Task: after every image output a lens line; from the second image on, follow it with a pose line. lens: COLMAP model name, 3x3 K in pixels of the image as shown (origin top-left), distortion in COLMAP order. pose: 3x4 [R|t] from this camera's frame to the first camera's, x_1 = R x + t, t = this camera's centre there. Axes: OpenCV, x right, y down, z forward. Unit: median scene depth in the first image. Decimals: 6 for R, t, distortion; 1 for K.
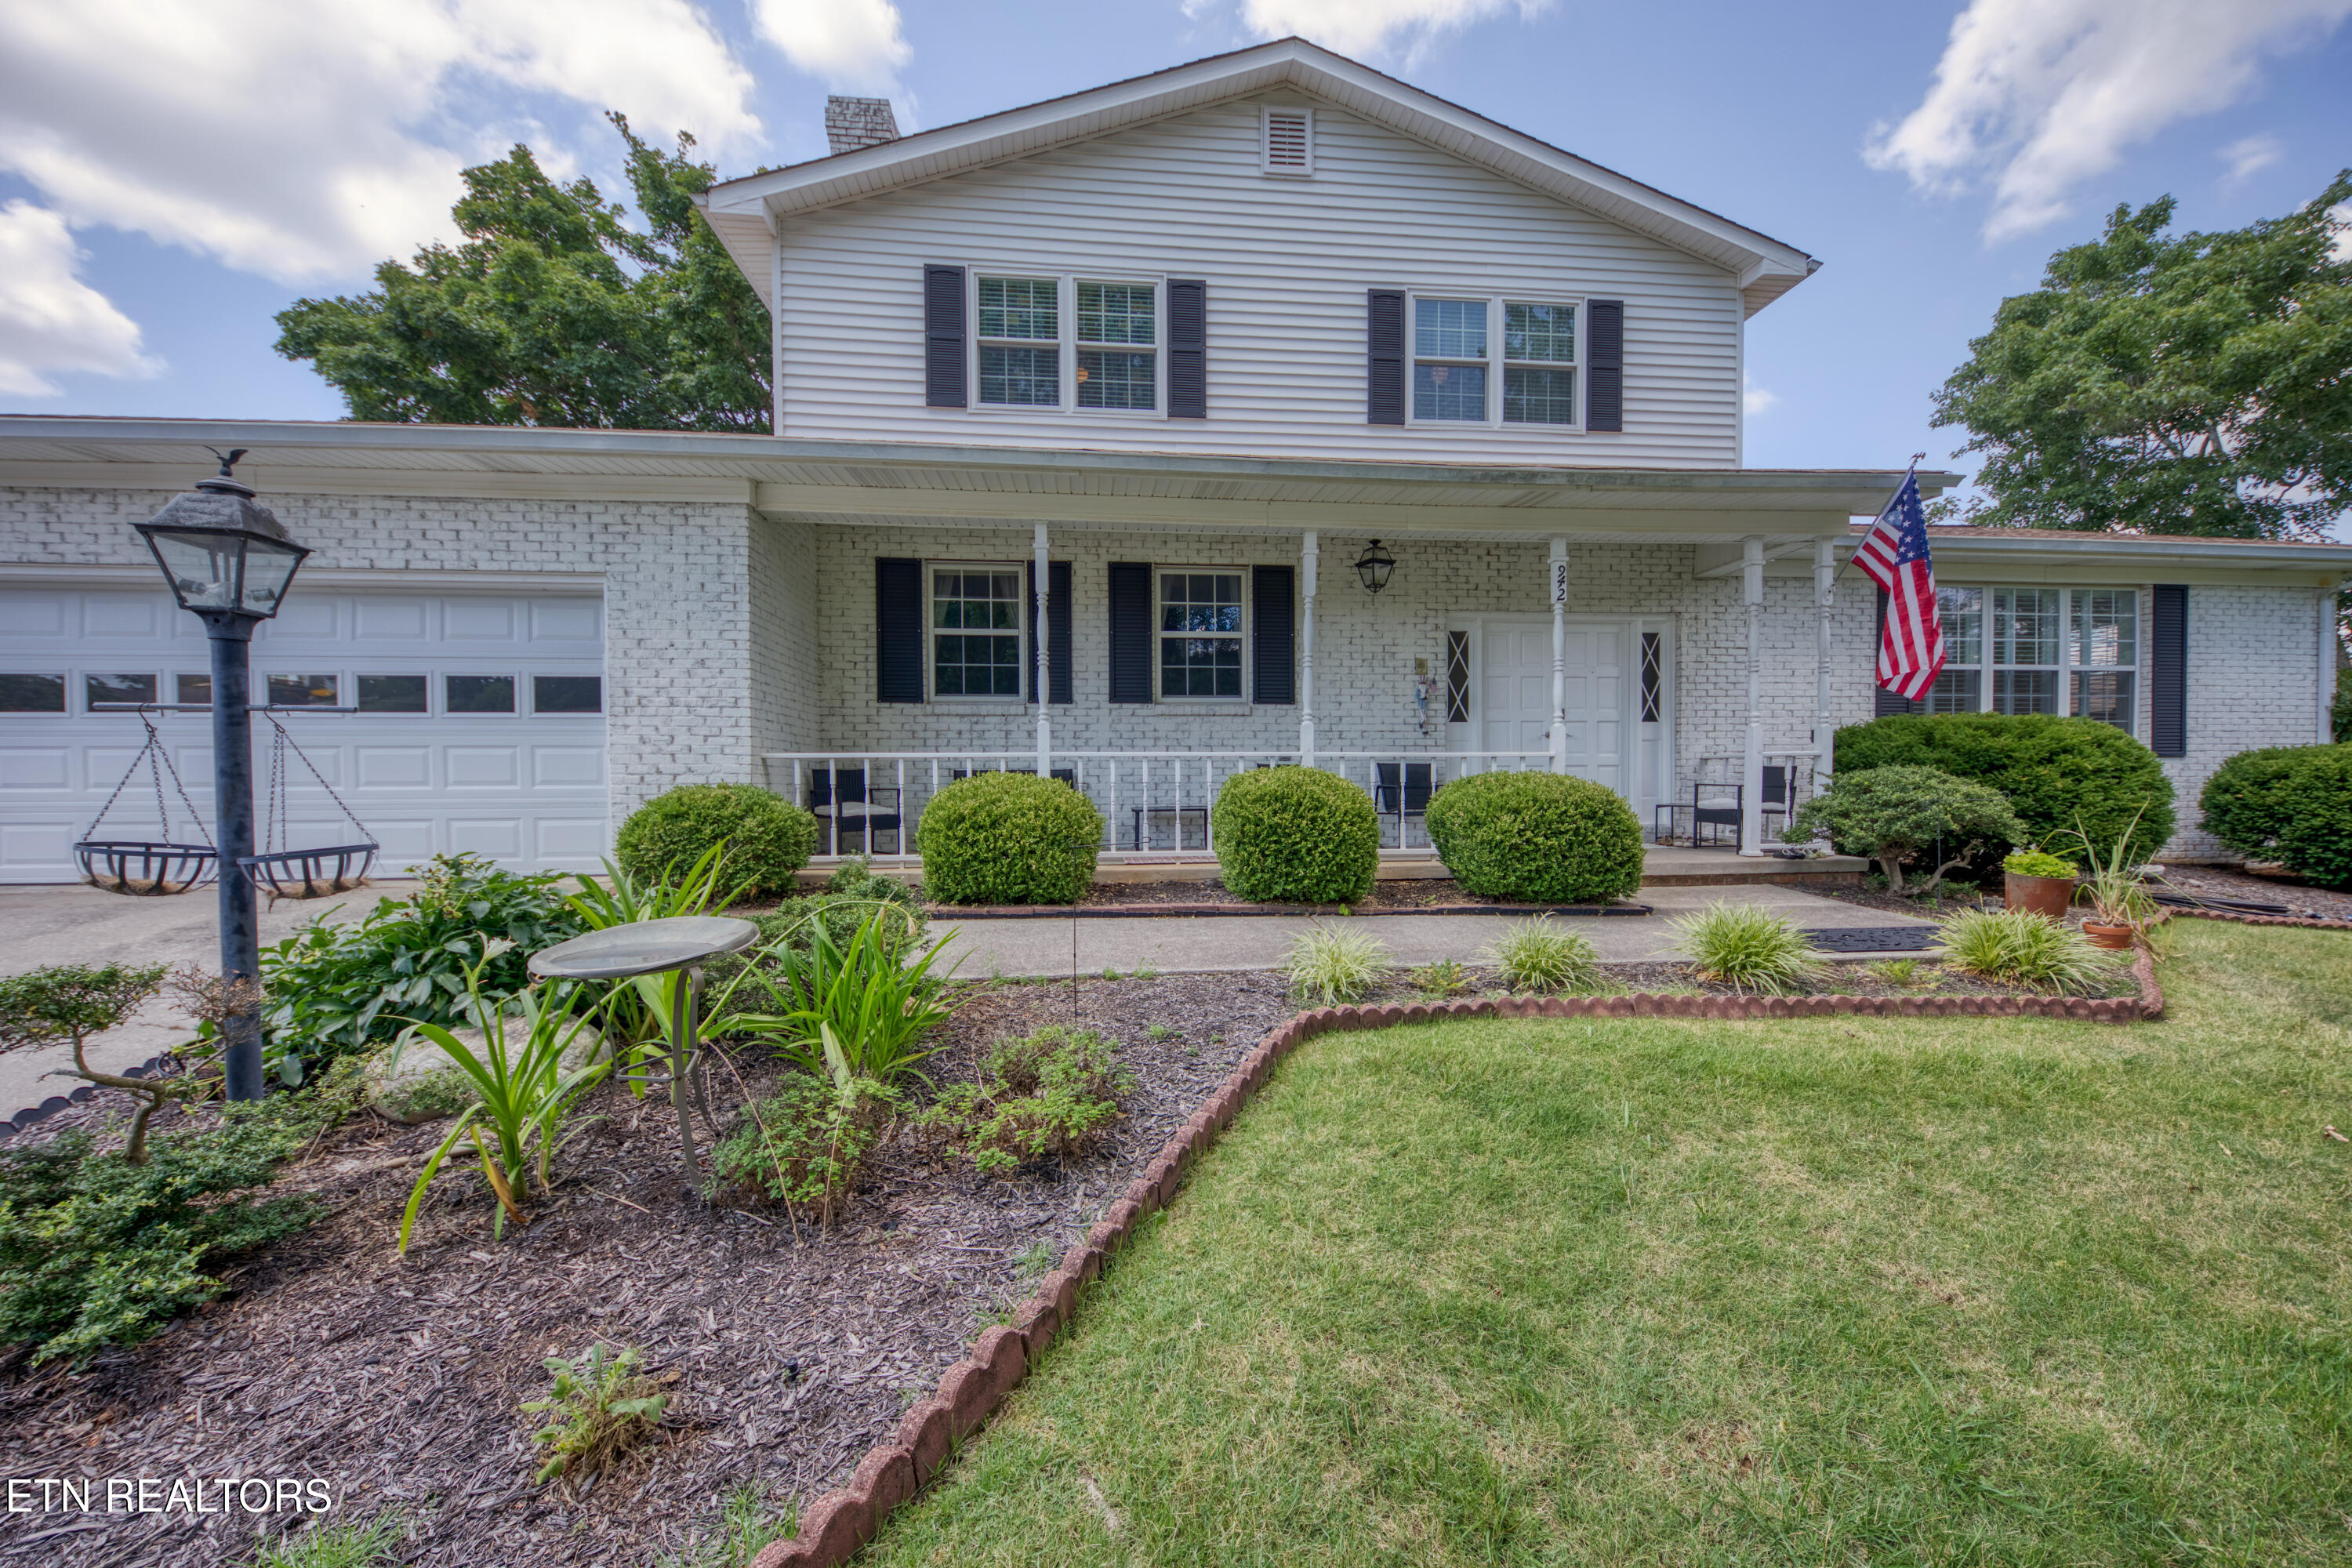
lens RADIAL K [[888.2, 0, 1184.8], [0, 888.2, 786.6], [0, 0, 1]] dist [-0.001987, -0.001554]
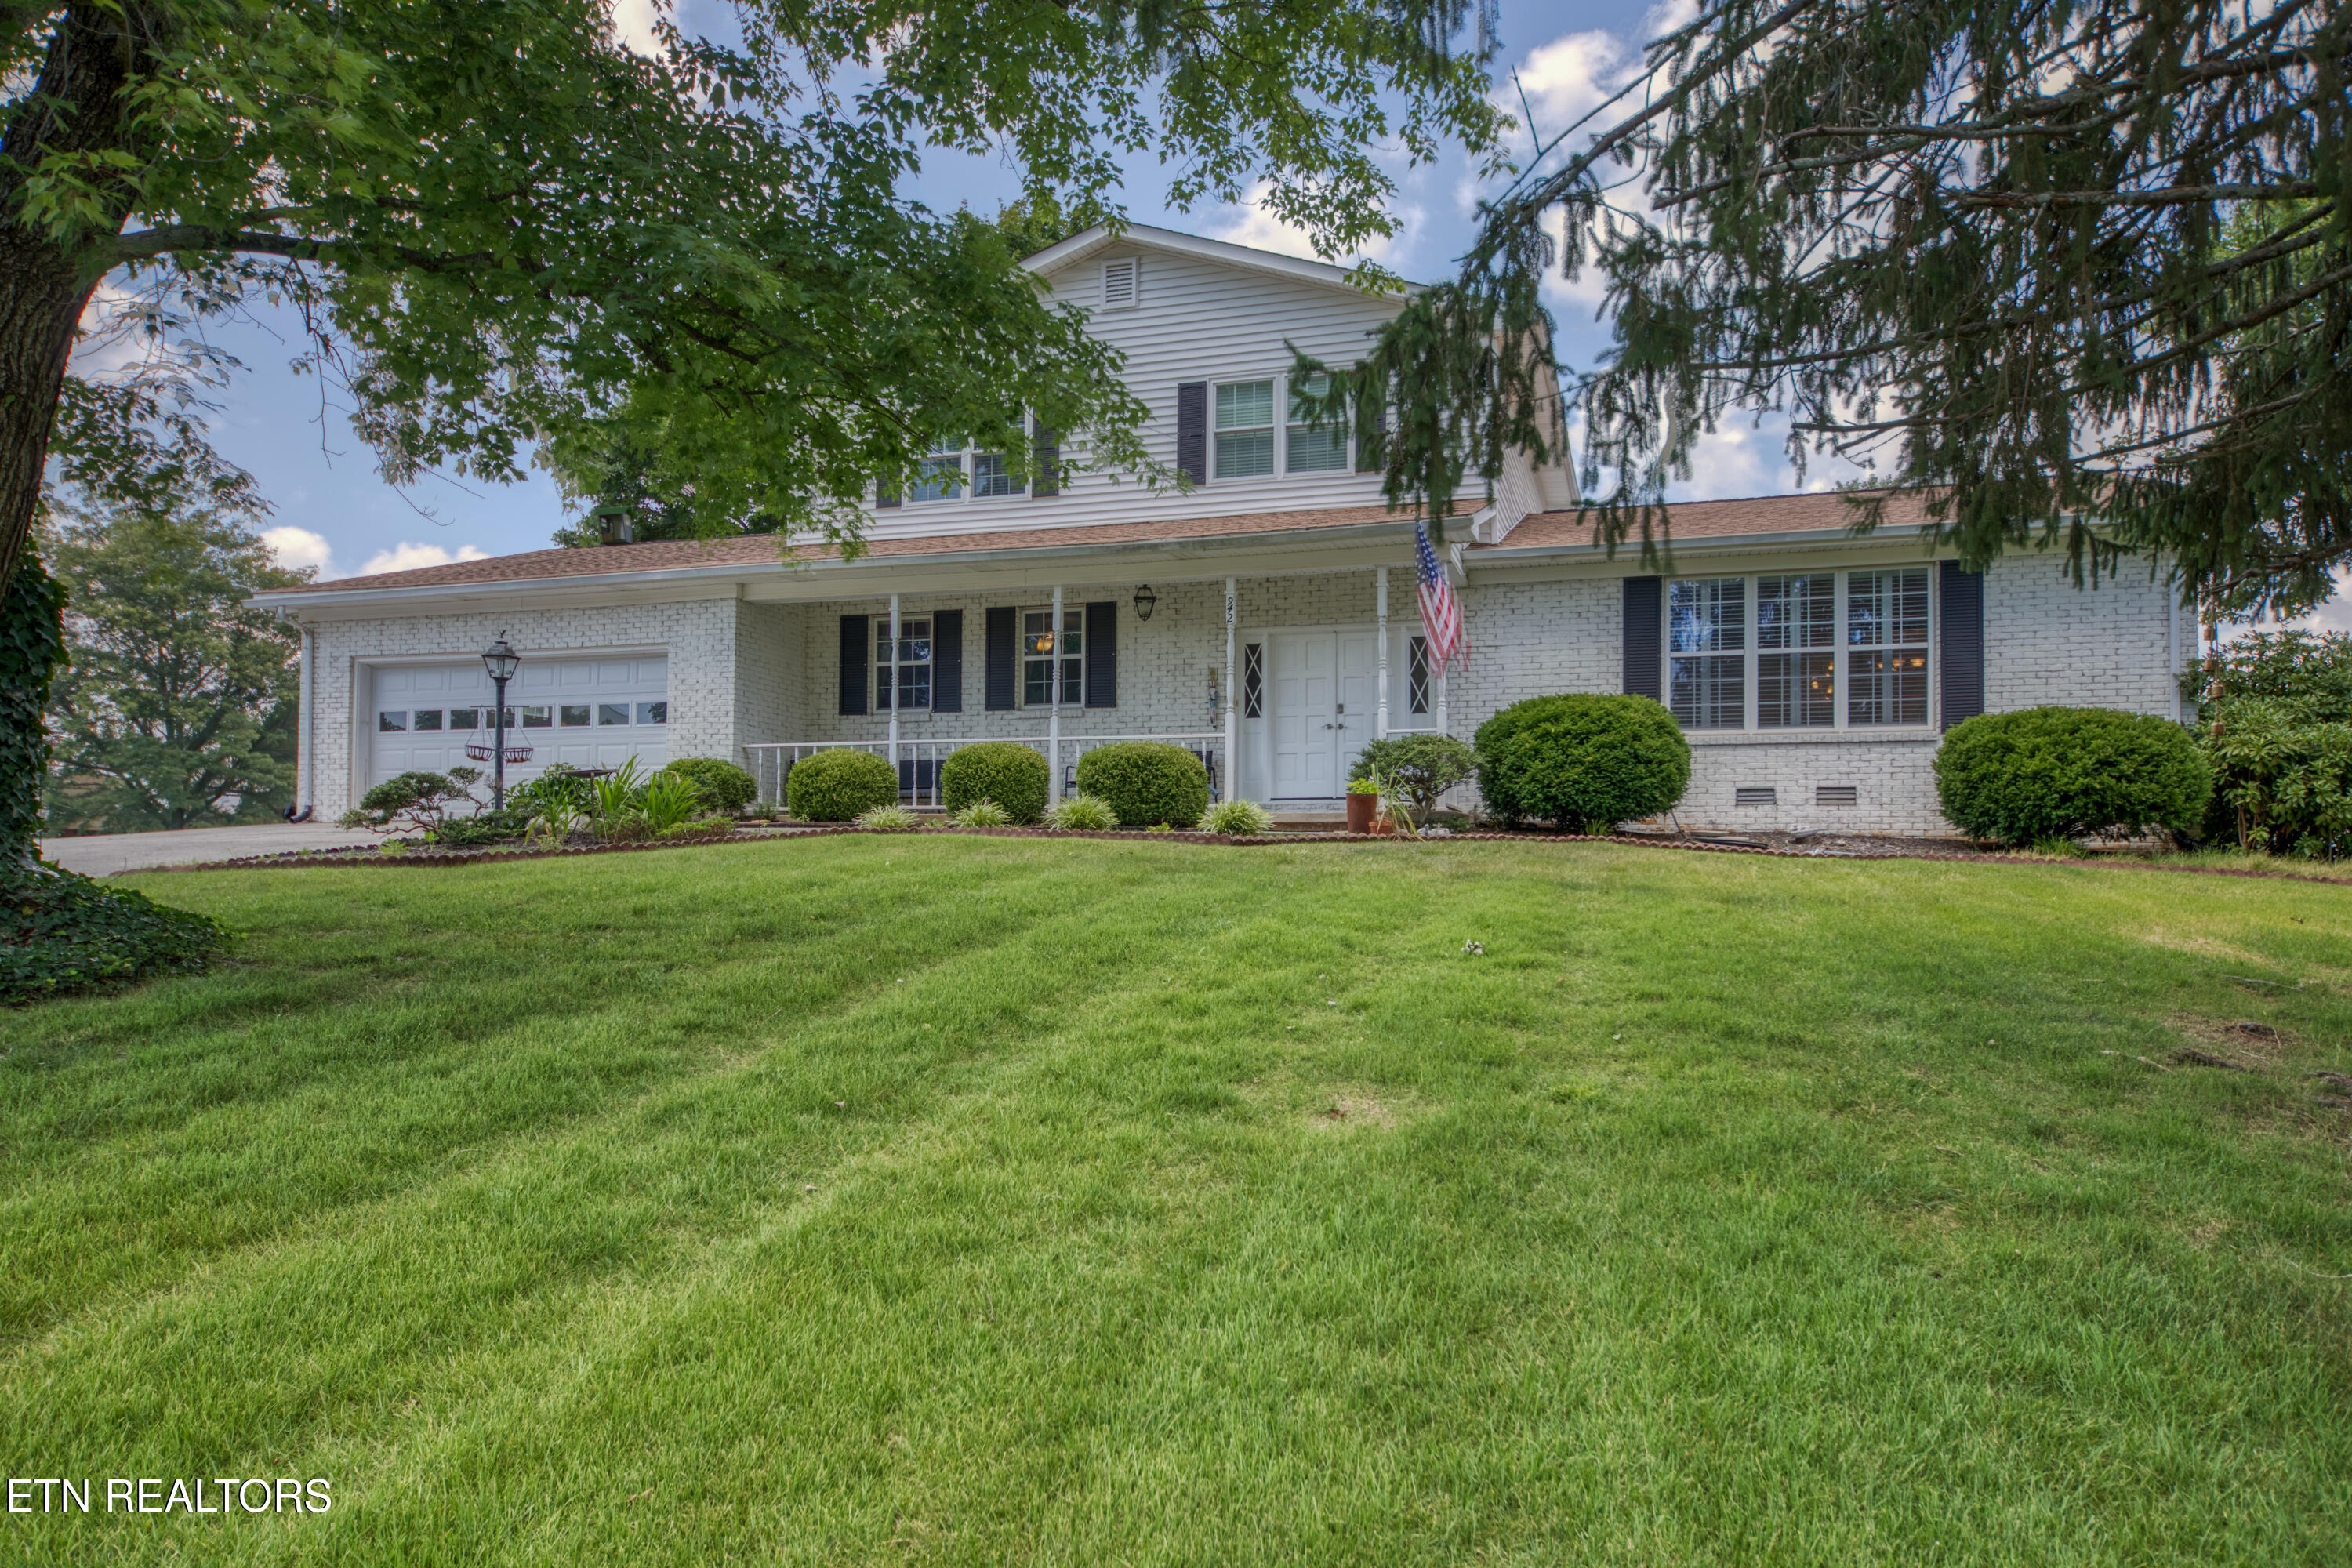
lens RADIAL K [[1512.7, 0, 1179.4], [0, 1512.7, 792.2], [0, 0, 1]] dist [-0.019408, 0.000168]
pose [[0.918351, -0.011978, -0.395585, 1.084520], [-0.015430, 0.997698, -0.066030, 0.175288], [0.395466, 0.066742, 0.916053, -0.977275]]
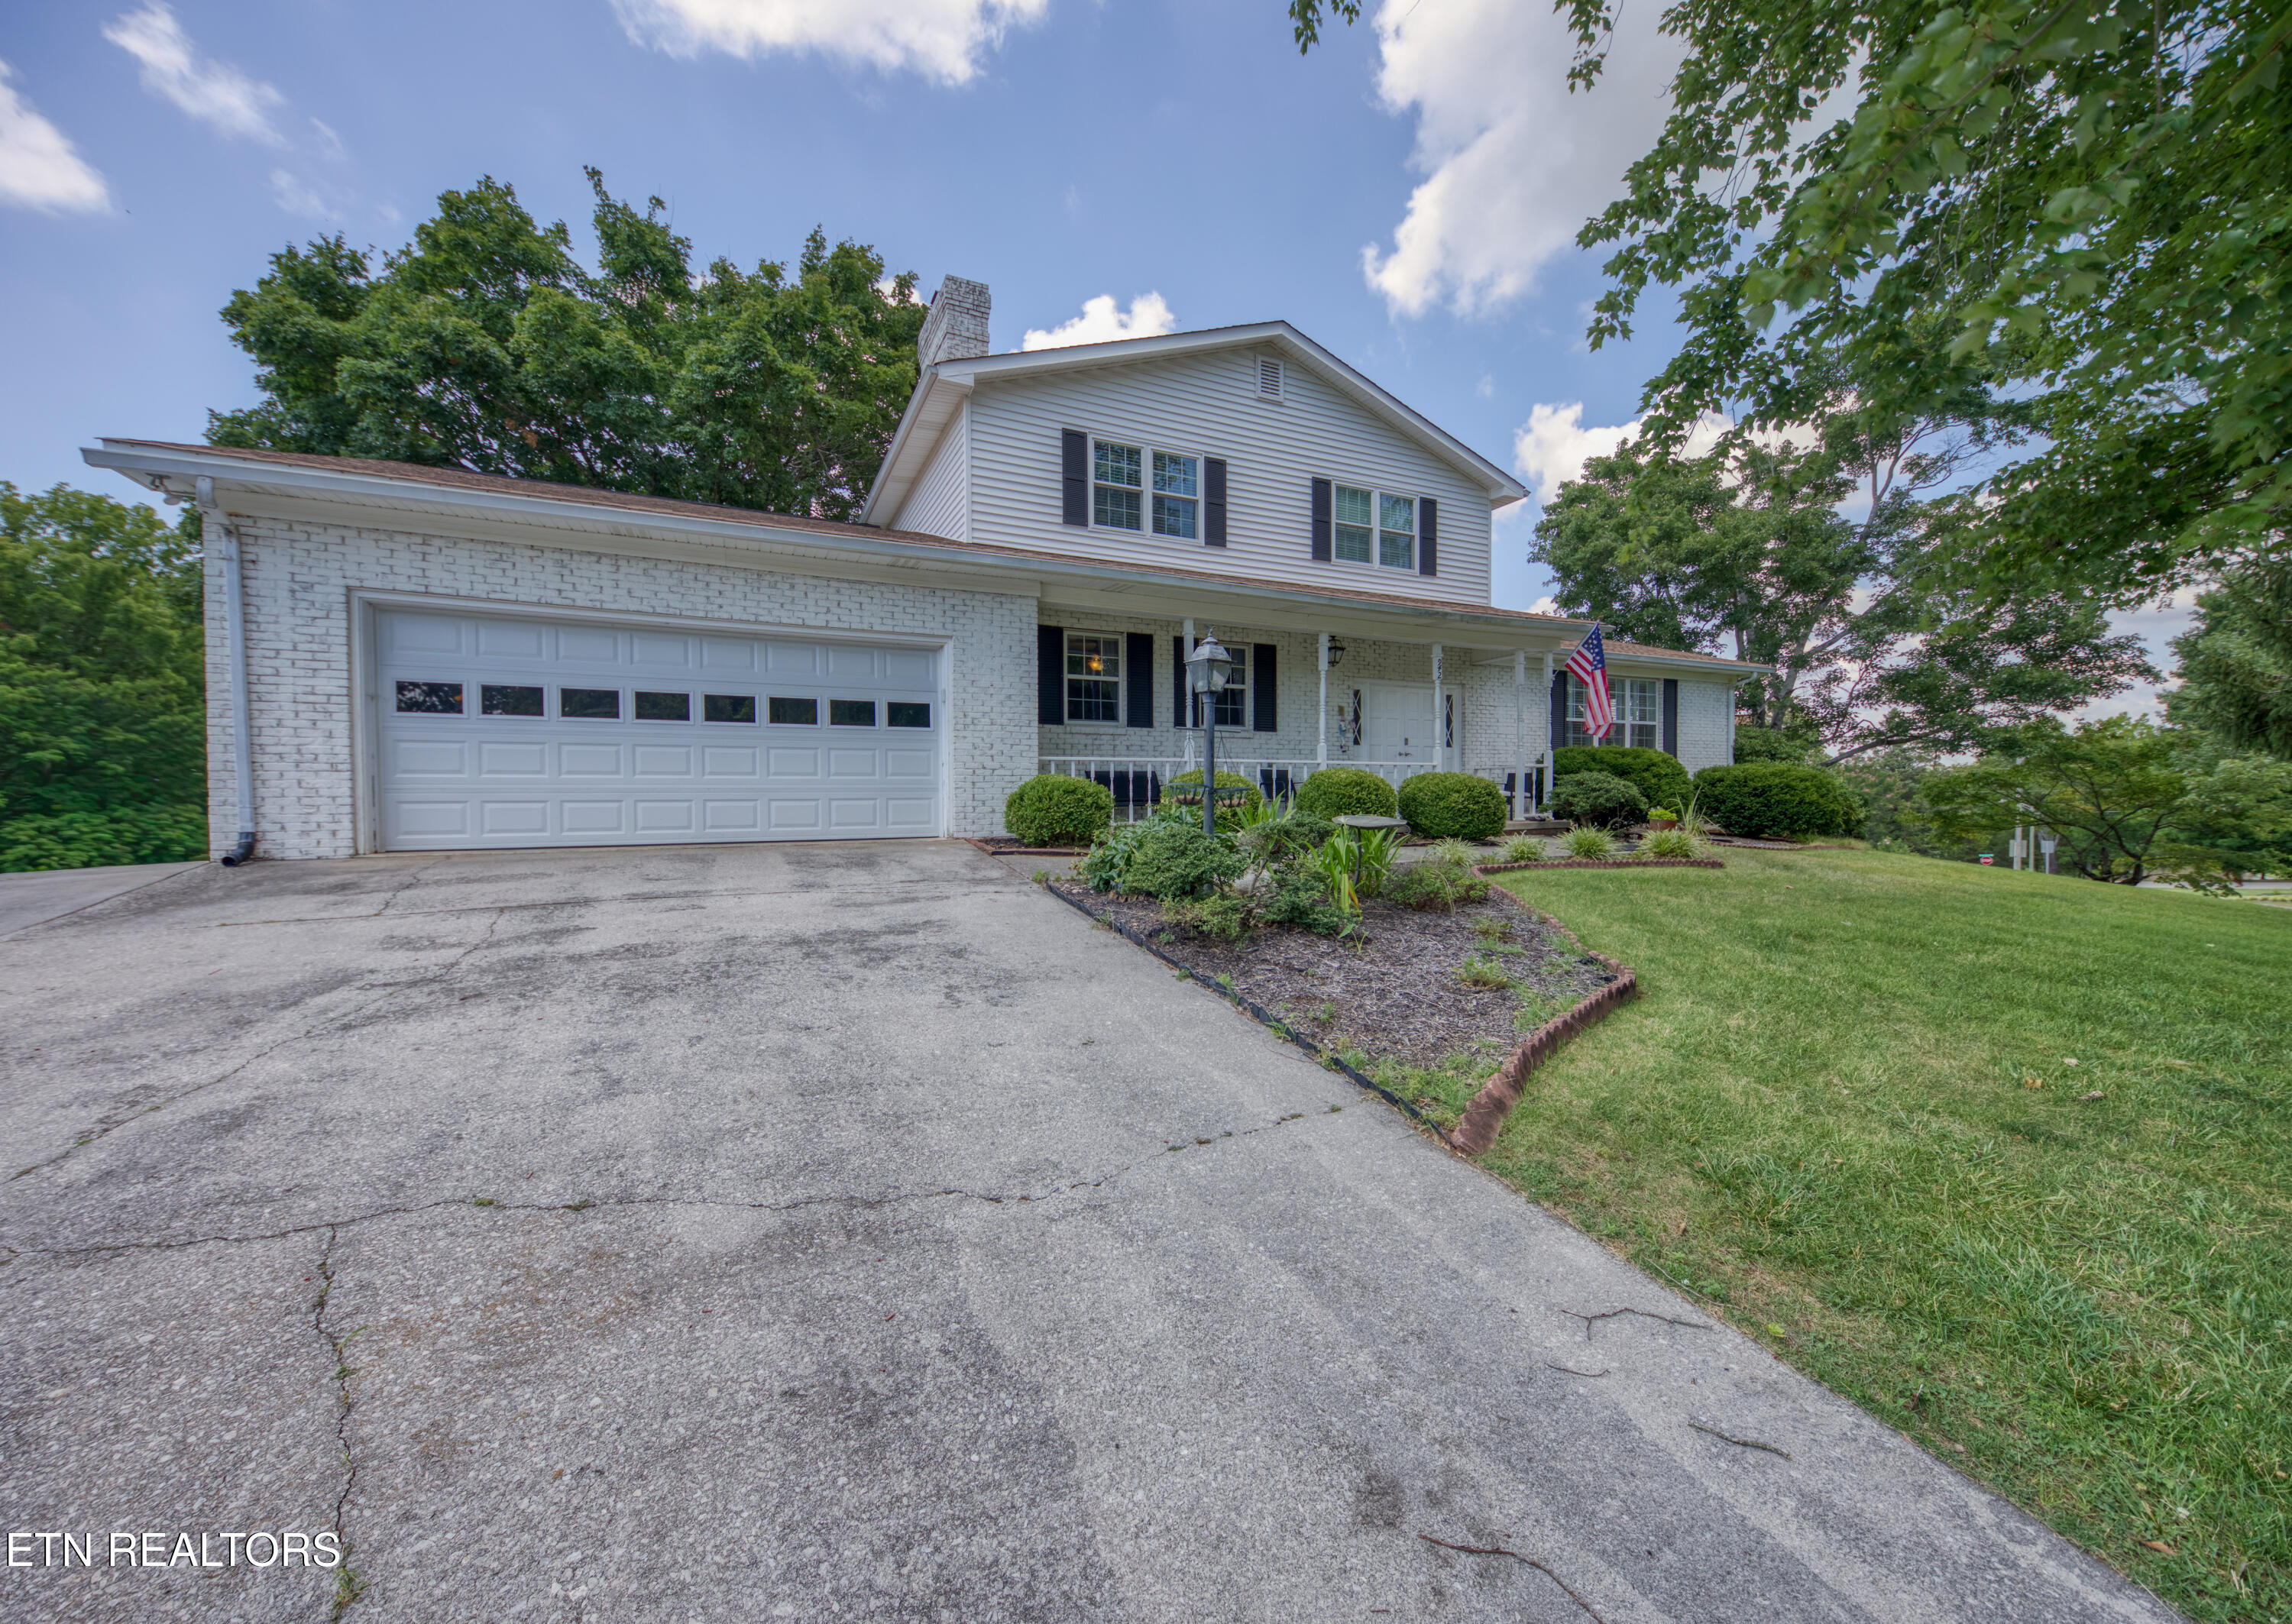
lens RADIAL K [[845.9, 0, 1139.6], [0, 845.9, 803.0], [0, 0, 1]] dist [0.004218, 0.000033]
pose [[0.941477, -0.003000, 0.337064, -0.624777], [0.003128, 0.999995, 0.000165, 0.034480], [-0.337063, 0.000899, 0.941482, -0.355214]]
